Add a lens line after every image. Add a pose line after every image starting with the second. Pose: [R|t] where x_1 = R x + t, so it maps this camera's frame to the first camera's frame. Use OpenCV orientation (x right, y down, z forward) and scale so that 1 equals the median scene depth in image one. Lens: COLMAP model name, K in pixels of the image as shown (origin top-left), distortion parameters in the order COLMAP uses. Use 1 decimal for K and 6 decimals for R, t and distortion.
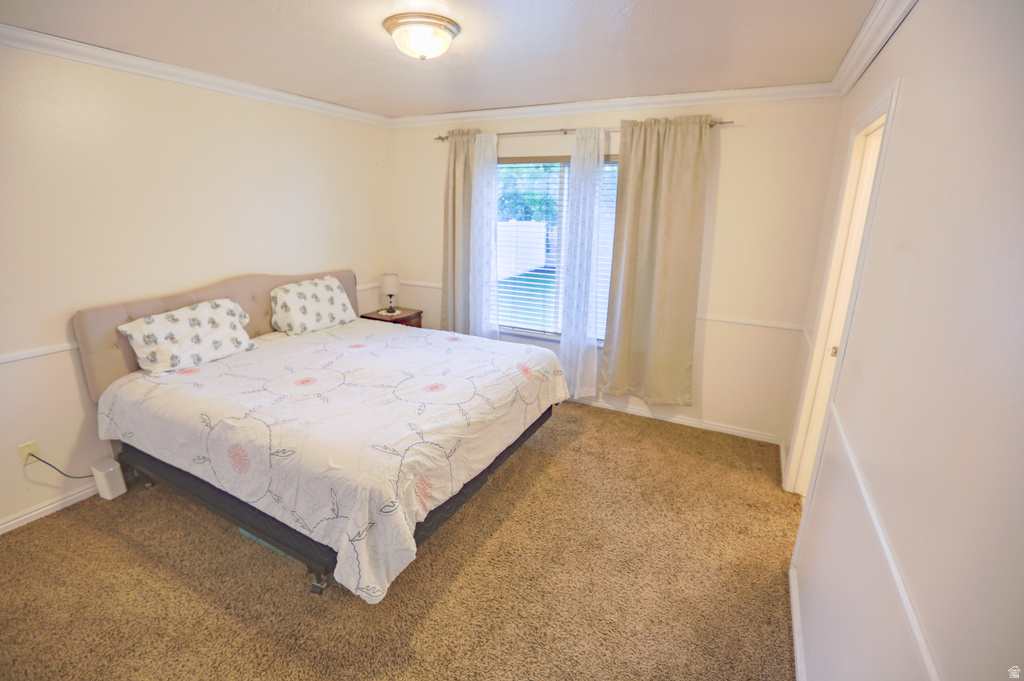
lens RADIAL K [[470.0, 0, 513.4], [0, 470.0, 338.2], [0, 0, 1]] dist [-0.033135, 0.008176]
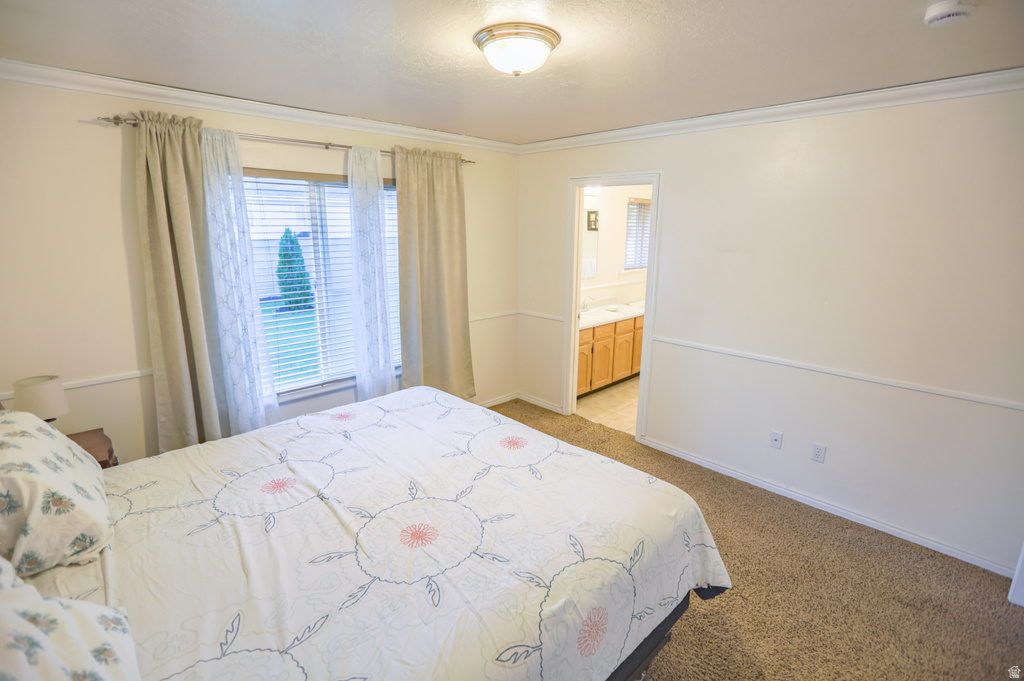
lens RADIAL K [[470.0, 0, 513.0], [0, 470.0, 331.5], [0, 0, 1]] dist [-0.033135, 0.008176]
pose [[0.318521, -0.221680, 0.921630, -0.668271], [0.258141, 0.955809, 0.140686, -0.154896], [-0.912090, 0.193099, 0.361670, 0.463874]]
